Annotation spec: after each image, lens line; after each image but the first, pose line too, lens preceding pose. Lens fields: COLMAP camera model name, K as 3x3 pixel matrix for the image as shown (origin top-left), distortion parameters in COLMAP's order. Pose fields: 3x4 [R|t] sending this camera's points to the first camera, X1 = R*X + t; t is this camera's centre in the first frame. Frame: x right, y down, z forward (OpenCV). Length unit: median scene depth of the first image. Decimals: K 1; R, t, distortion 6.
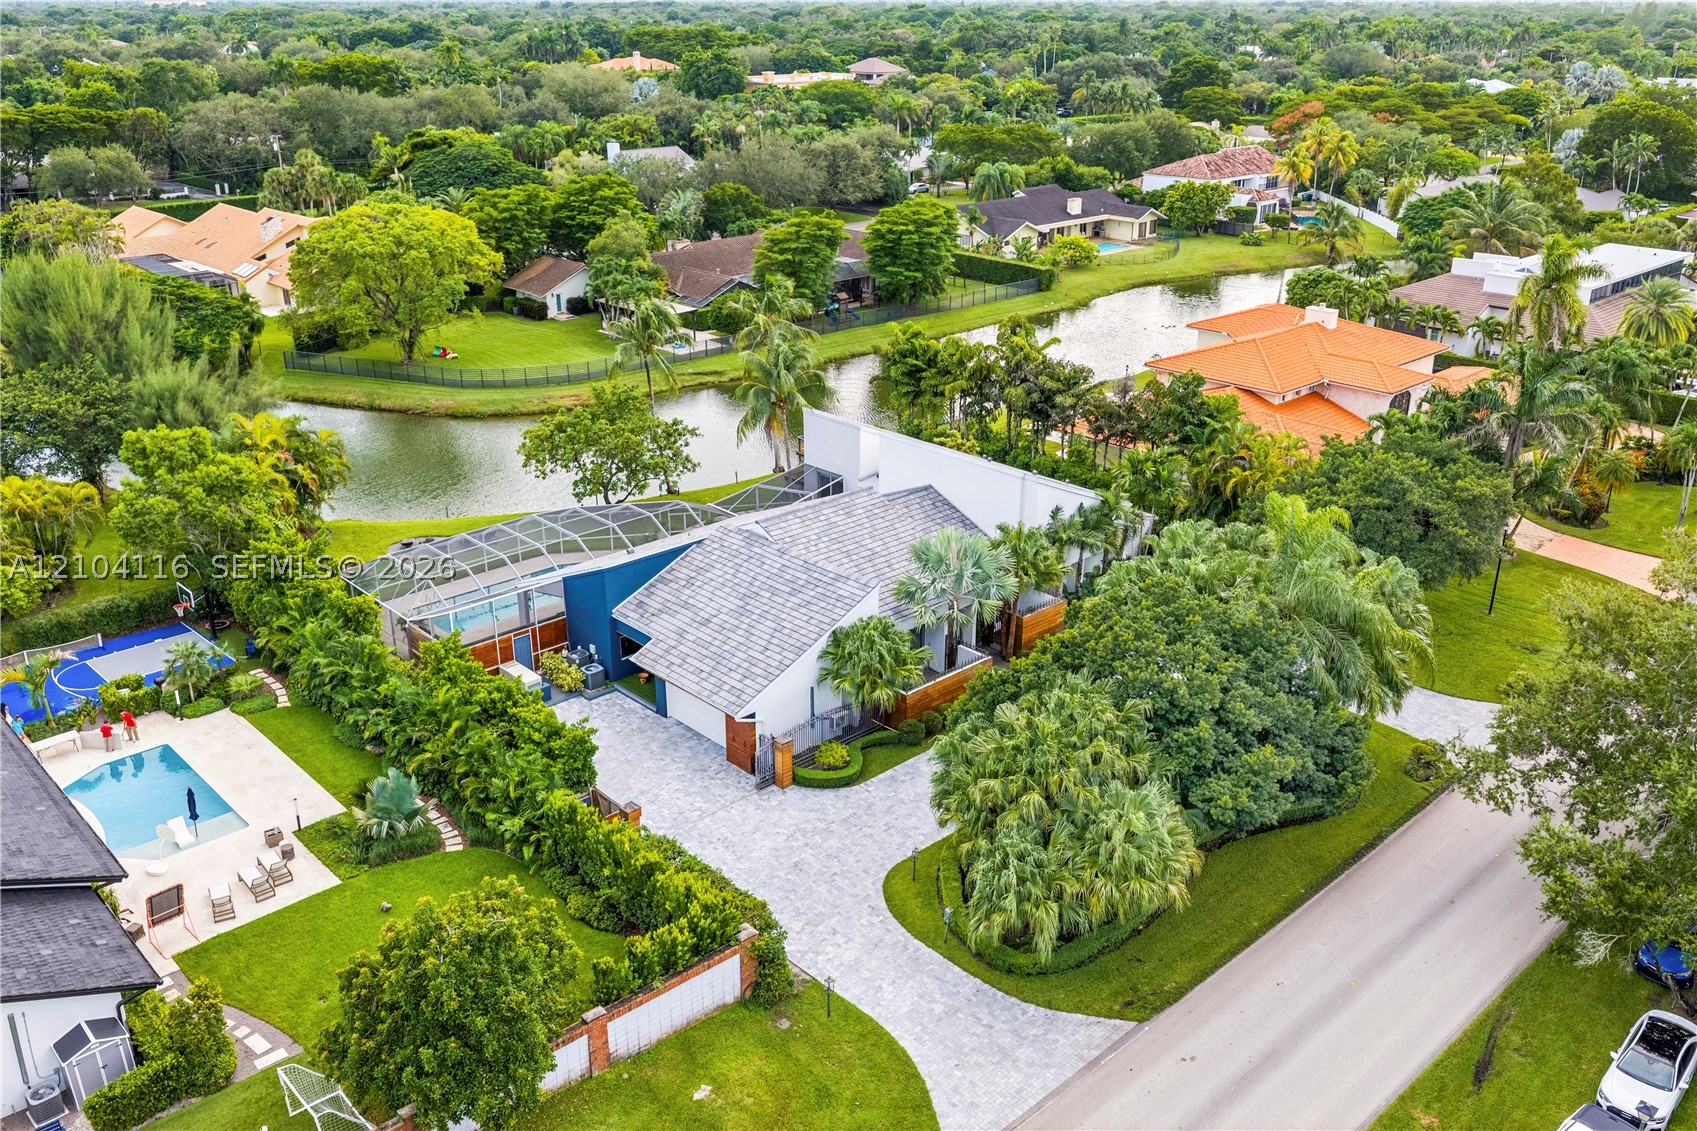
lens RADIAL K [[1399.2, 0, 841.9], [0, 1399.2, 565.8], [0, 0, 1]] dist [-0.003329, -0.001952]
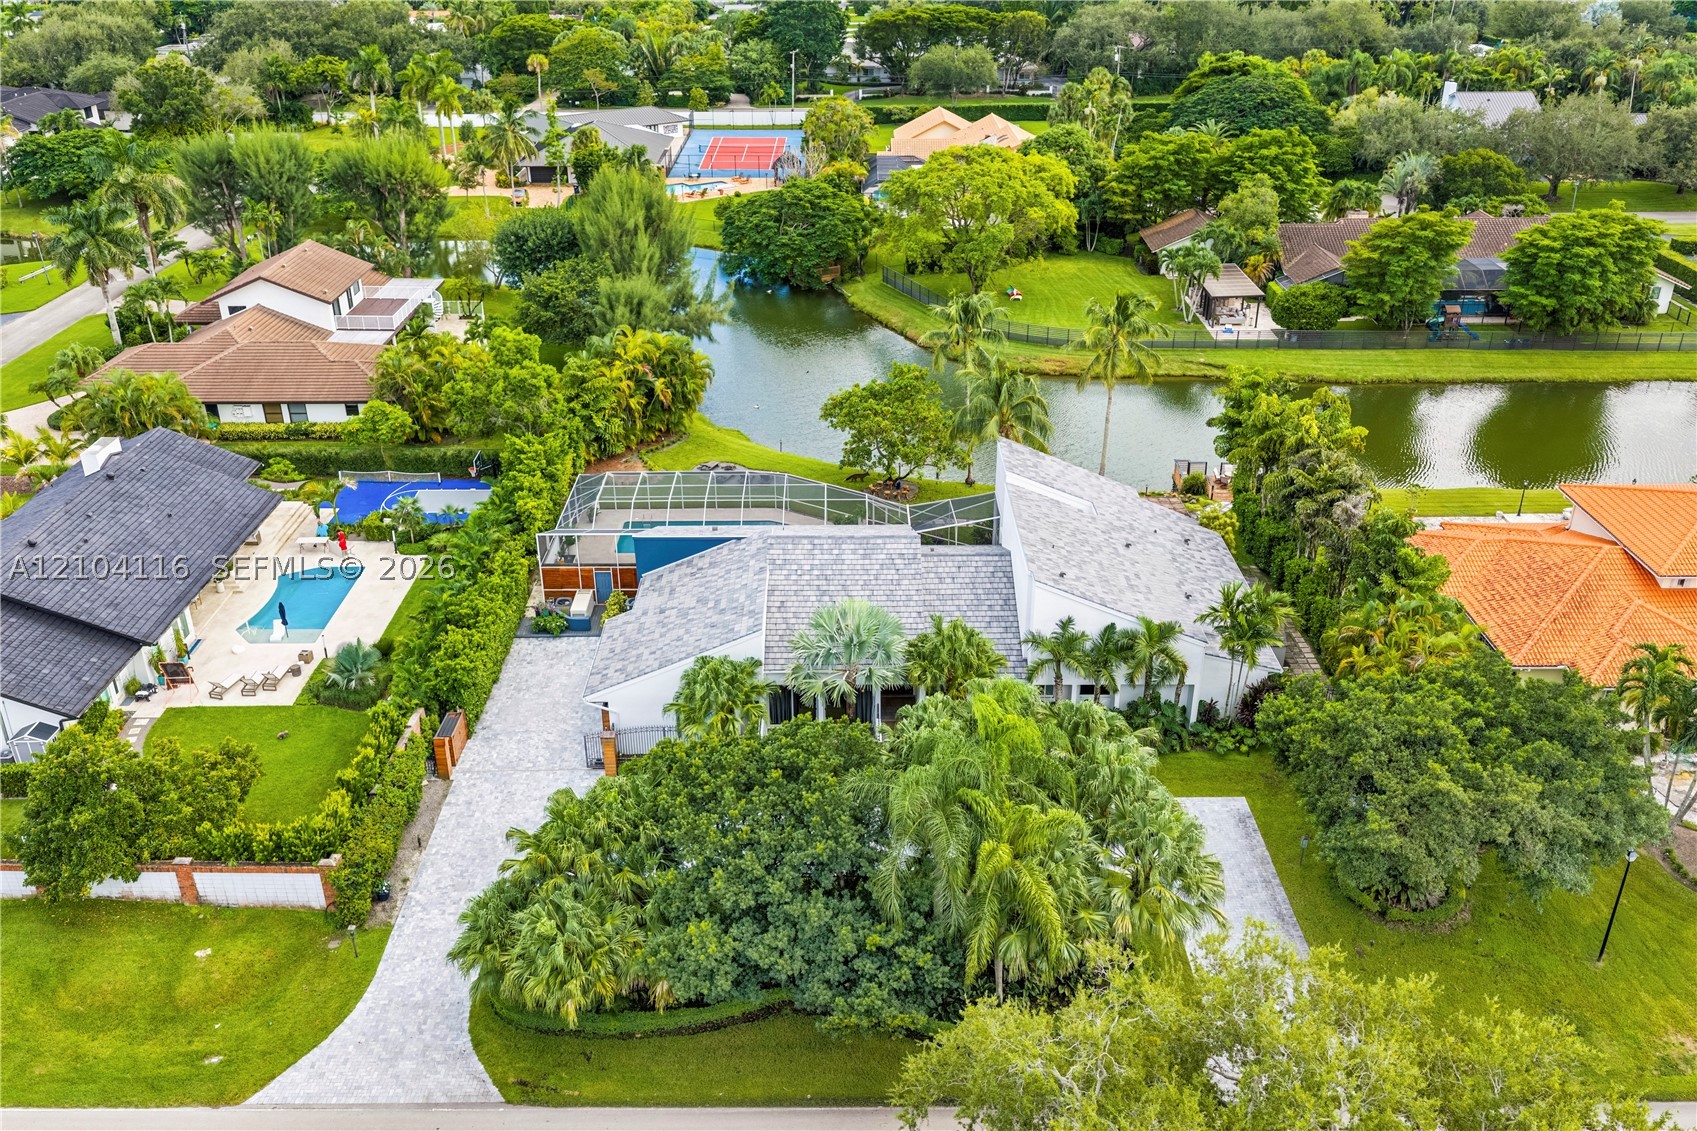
lens RADIAL K [[1399.2, 0, 841.9], [0, 1399.2, 565.8], [0, 0, 1]] dist [-0.003329, -0.001952]
pose [[0.730094, 0.303076, -0.612460, 0.688340], [-0.252275, 0.952496, 0.170614, -0.222889], [0.635075, 0.029944, 0.771870, 0.261652]]
